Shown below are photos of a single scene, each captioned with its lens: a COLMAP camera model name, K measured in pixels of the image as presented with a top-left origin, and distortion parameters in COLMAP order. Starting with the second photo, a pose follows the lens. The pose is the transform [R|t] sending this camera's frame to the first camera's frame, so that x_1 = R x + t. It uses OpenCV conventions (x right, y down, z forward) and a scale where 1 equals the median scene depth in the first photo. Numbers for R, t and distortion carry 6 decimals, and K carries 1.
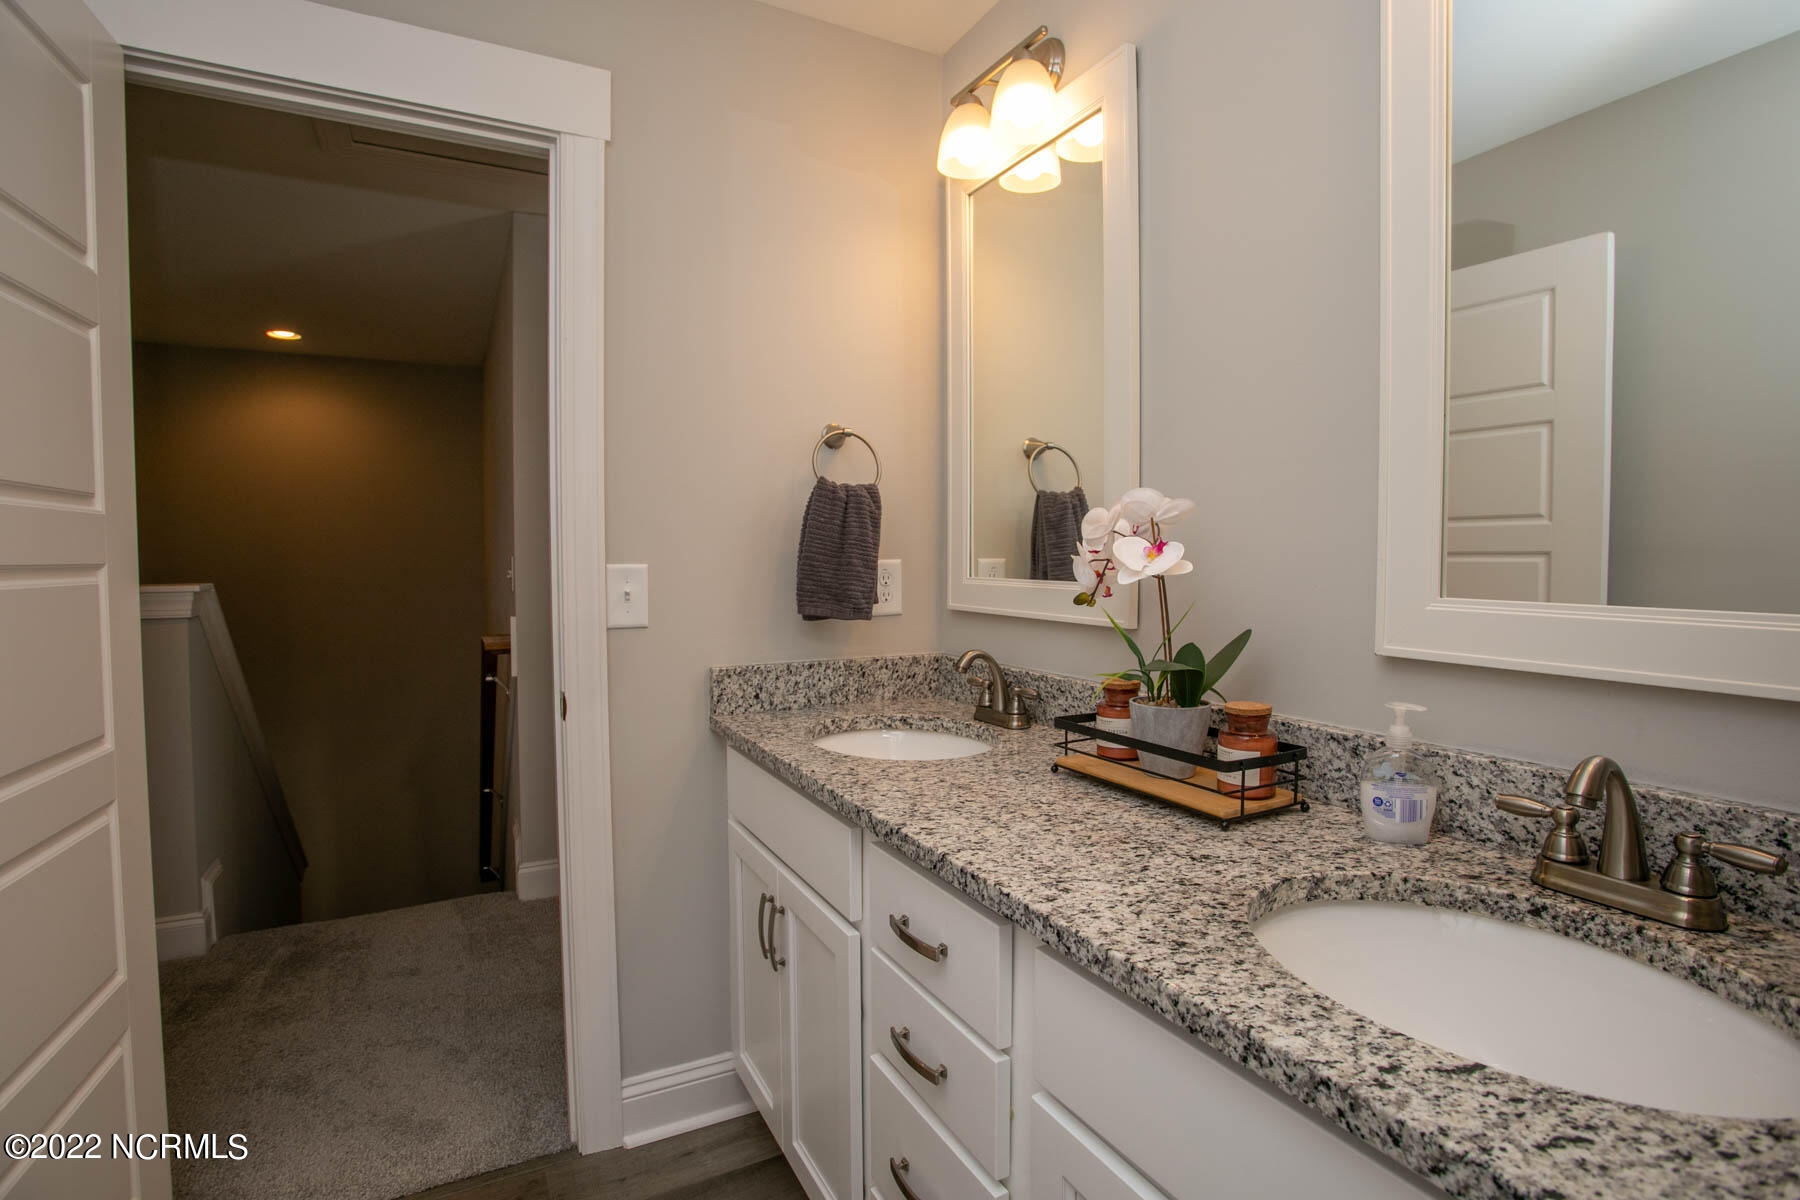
lens RADIAL K [[879.6, 0, 899.4], [0, 879.6, 594.4], [0, 0, 1]] dist [-0.053993, 0.021965]
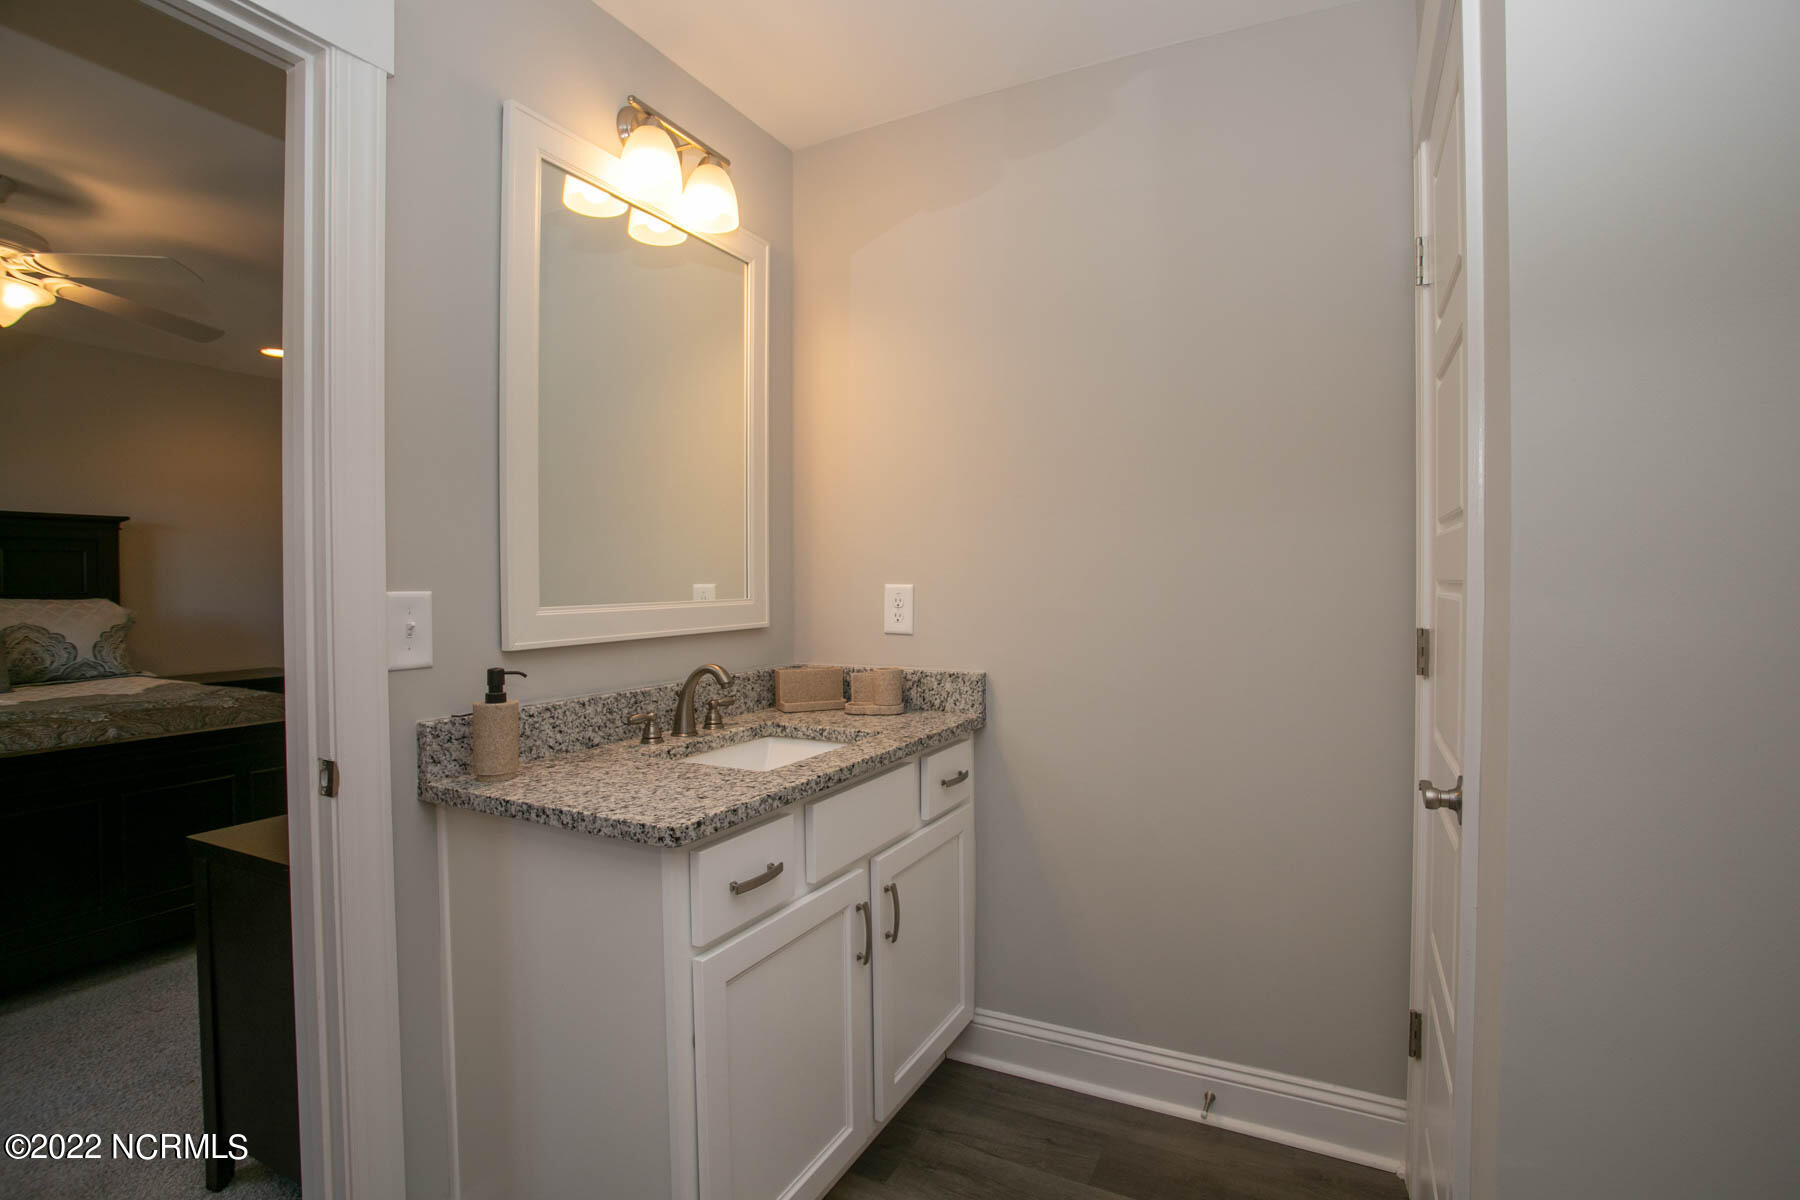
lens RADIAL K [[879.6, 0, 899.4], [0, 879.6, 594.4], [0, 0, 1]] dist [-0.053993, 0.021965]
pose [[0.818601, -0.005924, 0.574332, -0.405142], [0.027399, 0.999211, -0.028745, 0.004394], [-0.573708, 0.039267, 0.818118, 0.077496]]
